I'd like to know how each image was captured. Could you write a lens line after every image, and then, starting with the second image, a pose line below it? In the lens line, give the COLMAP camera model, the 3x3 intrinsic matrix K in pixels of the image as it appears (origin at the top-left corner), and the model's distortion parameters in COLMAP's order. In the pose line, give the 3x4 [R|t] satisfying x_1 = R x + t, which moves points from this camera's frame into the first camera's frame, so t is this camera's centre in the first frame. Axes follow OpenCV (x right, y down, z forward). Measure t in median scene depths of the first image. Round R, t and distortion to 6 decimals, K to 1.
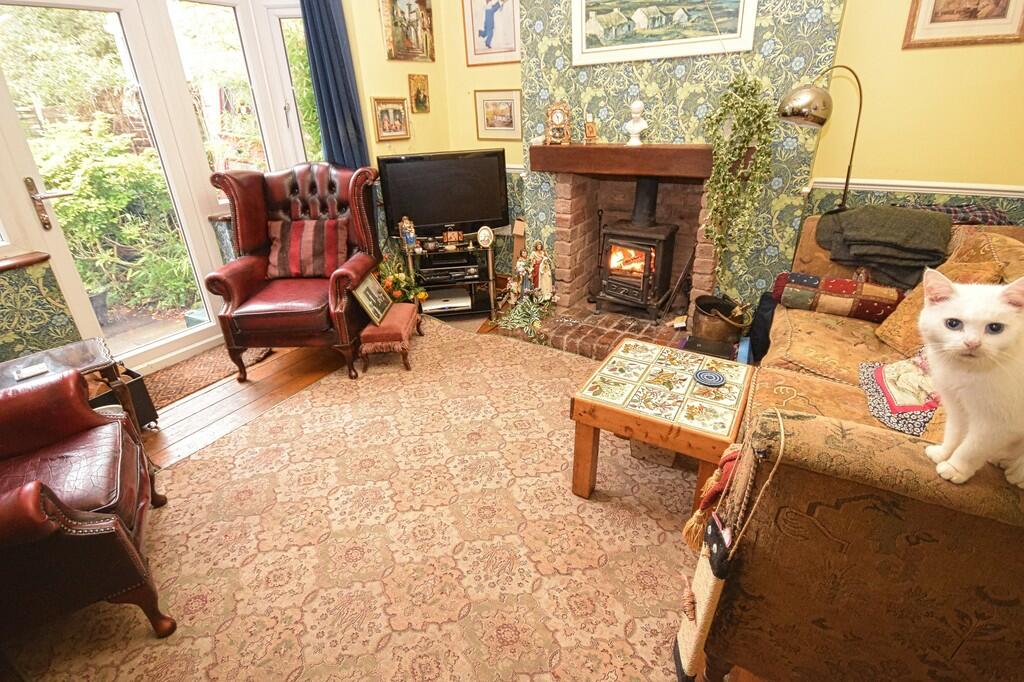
lens RADIAL K [[482.7, 0, 512.0], [0, 482.7, 341.0], [0, 0, 1]] dist [0.002541, 0.000032]
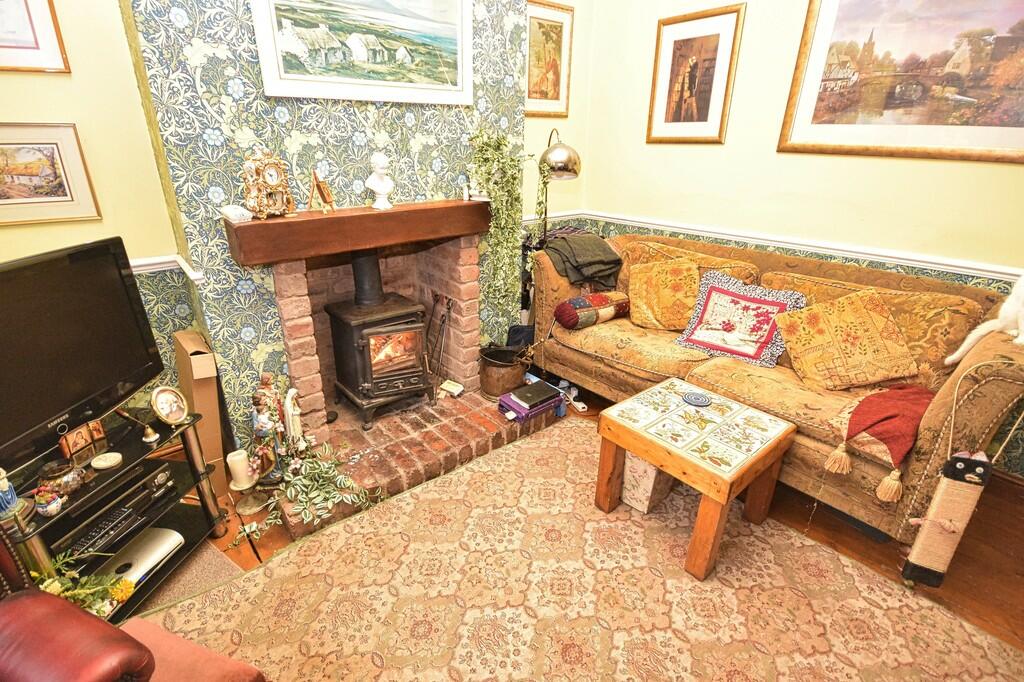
lens RADIAL K [[479.8, 0, 507.8], [0, 479.8, 354.0], [0, 0, 1]] dist [-0.003395, 0.000045]
pose [[0.330881, -0.351956, 0.875582, -0.459832], [0.398909, 0.893036, 0.208225, -0.288857], [-0.855213, 0.280380, 0.435887, 0.583367]]
